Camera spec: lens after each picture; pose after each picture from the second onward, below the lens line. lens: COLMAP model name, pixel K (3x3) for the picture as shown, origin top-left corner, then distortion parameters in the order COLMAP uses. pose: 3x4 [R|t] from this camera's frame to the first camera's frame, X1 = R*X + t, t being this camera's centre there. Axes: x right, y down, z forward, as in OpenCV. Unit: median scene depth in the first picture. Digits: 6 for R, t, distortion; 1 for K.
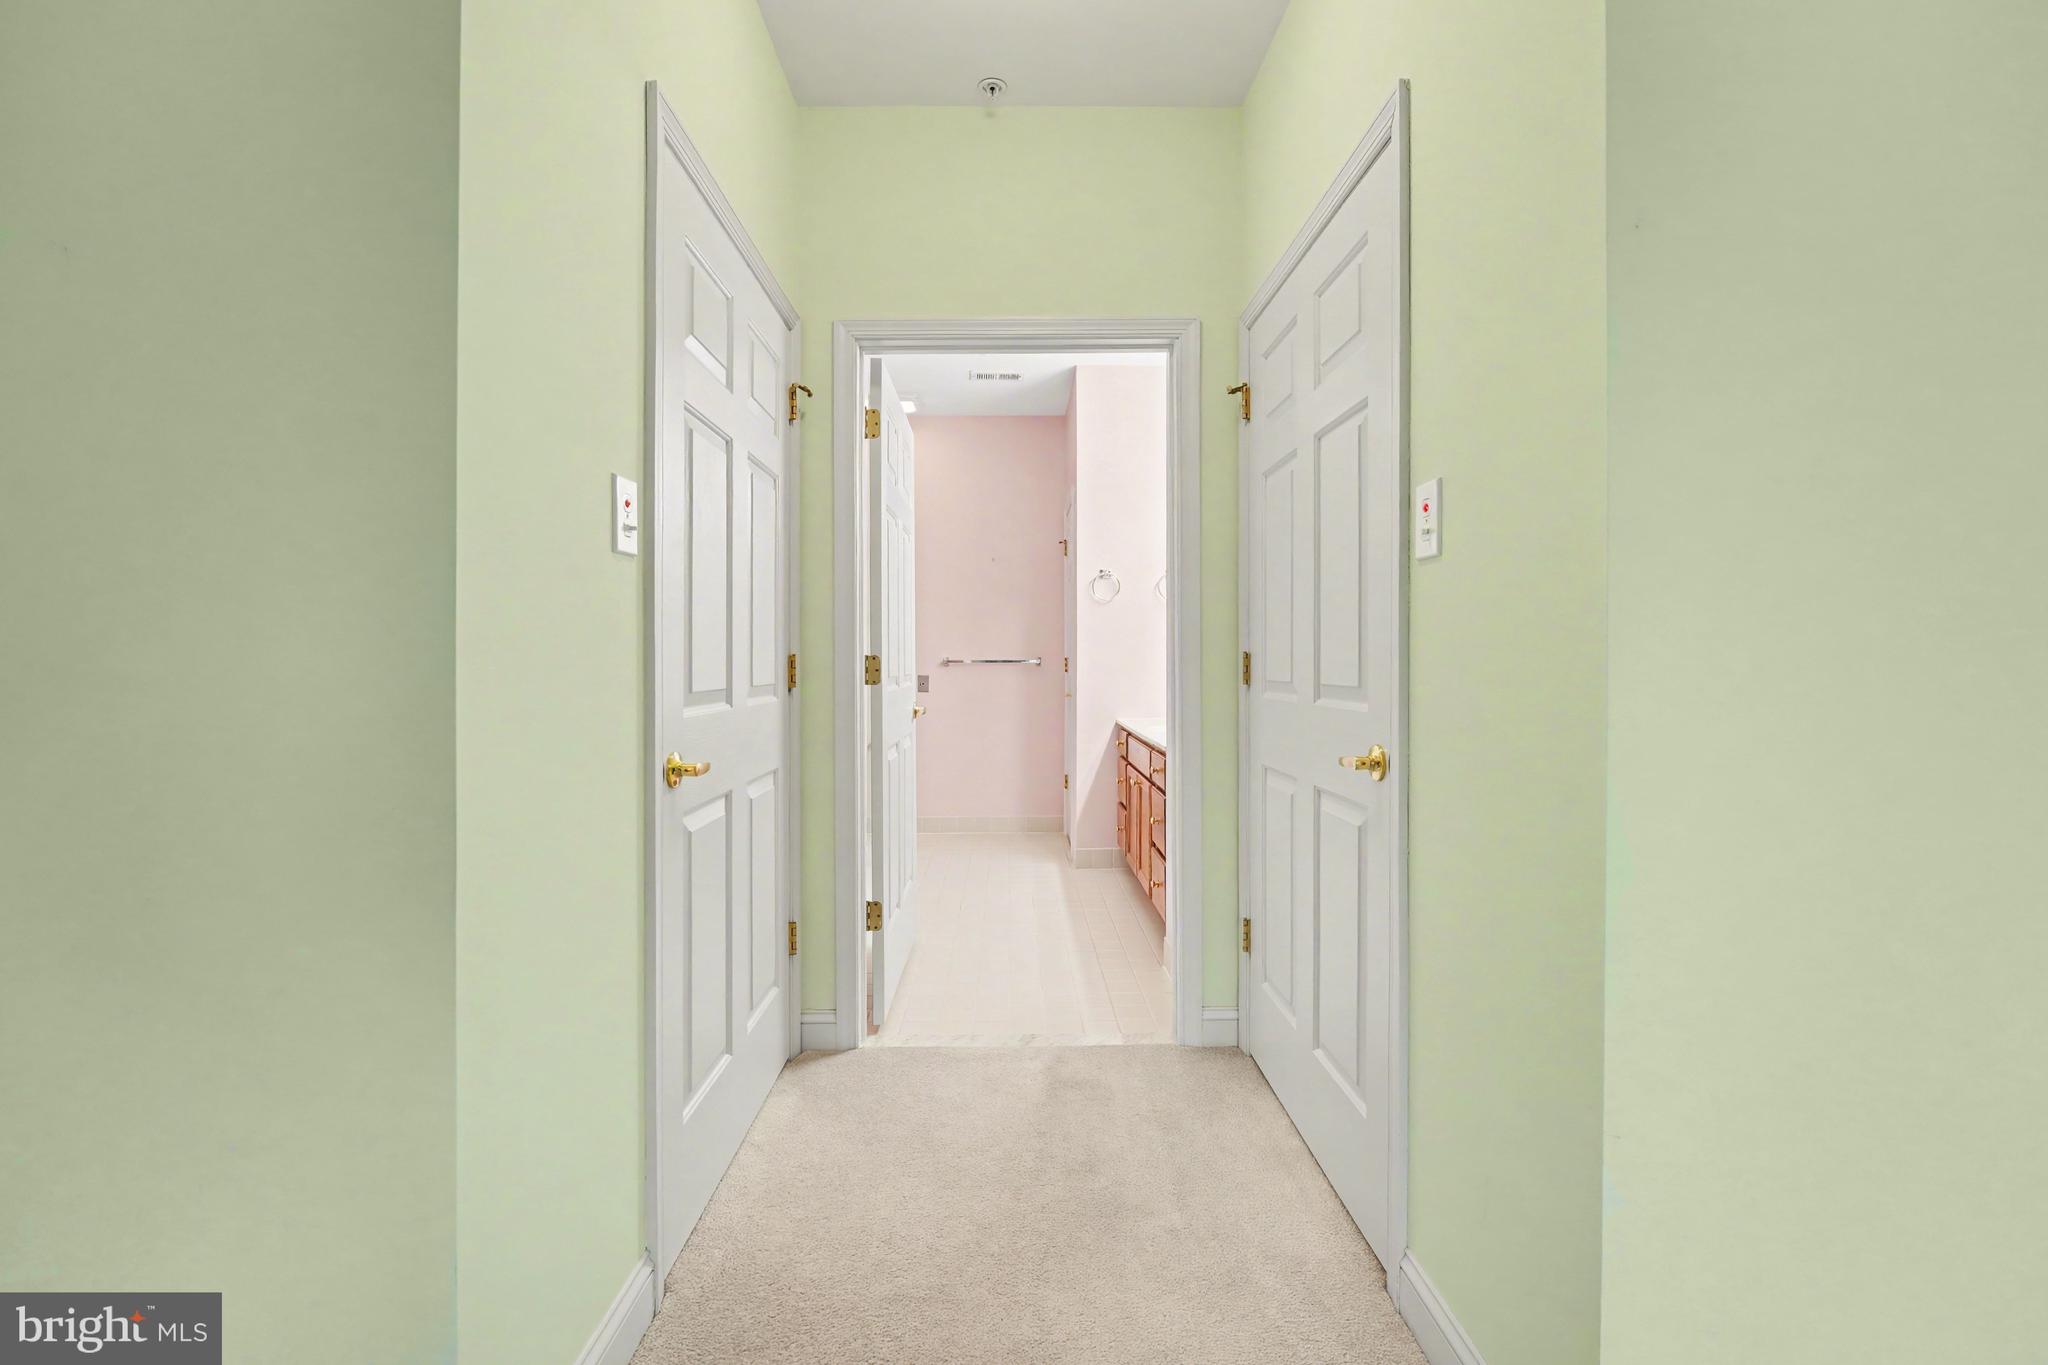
lens RADIAL K [[993.0, 0, 1010.6], [0, 993.0, 658.6], [0, 0, 1]] dist [-0.005089, -0.000960]
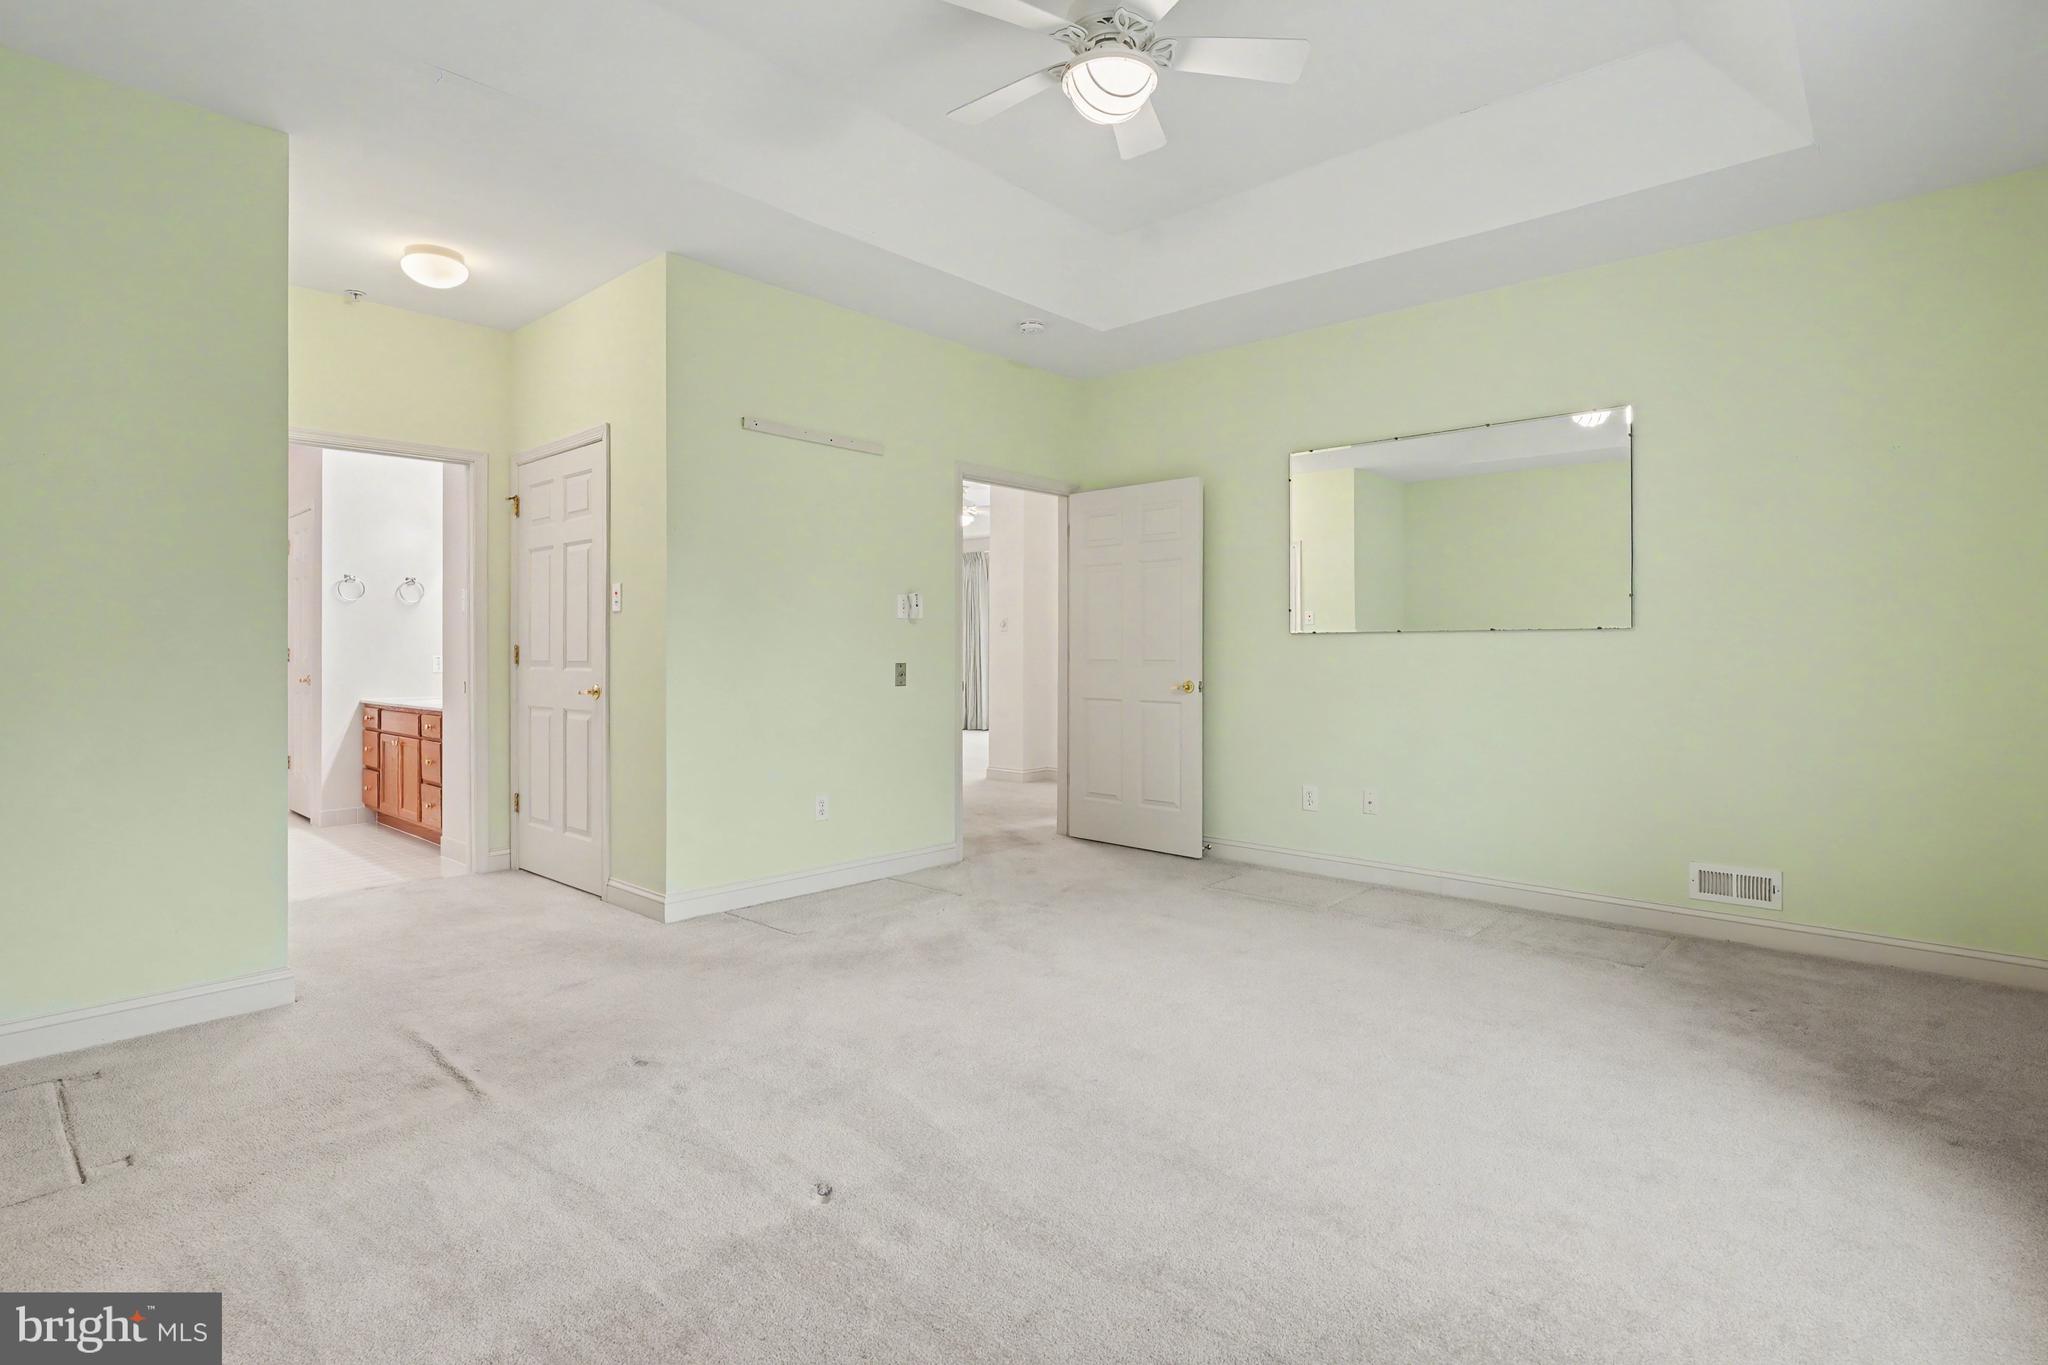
lens RADIAL K [[993.0, 0, 1010.6], [0, 993.0, 658.6], [0, 0, 1]] dist [-0.005089, -0.000960]
pose [[0.715161, -0.001912, 0.698957, -0.407316], [-0.002896, 0.999980, 0.005699, 0.005054], [-0.698954, -0.006100, 0.715141, -0.977829]]
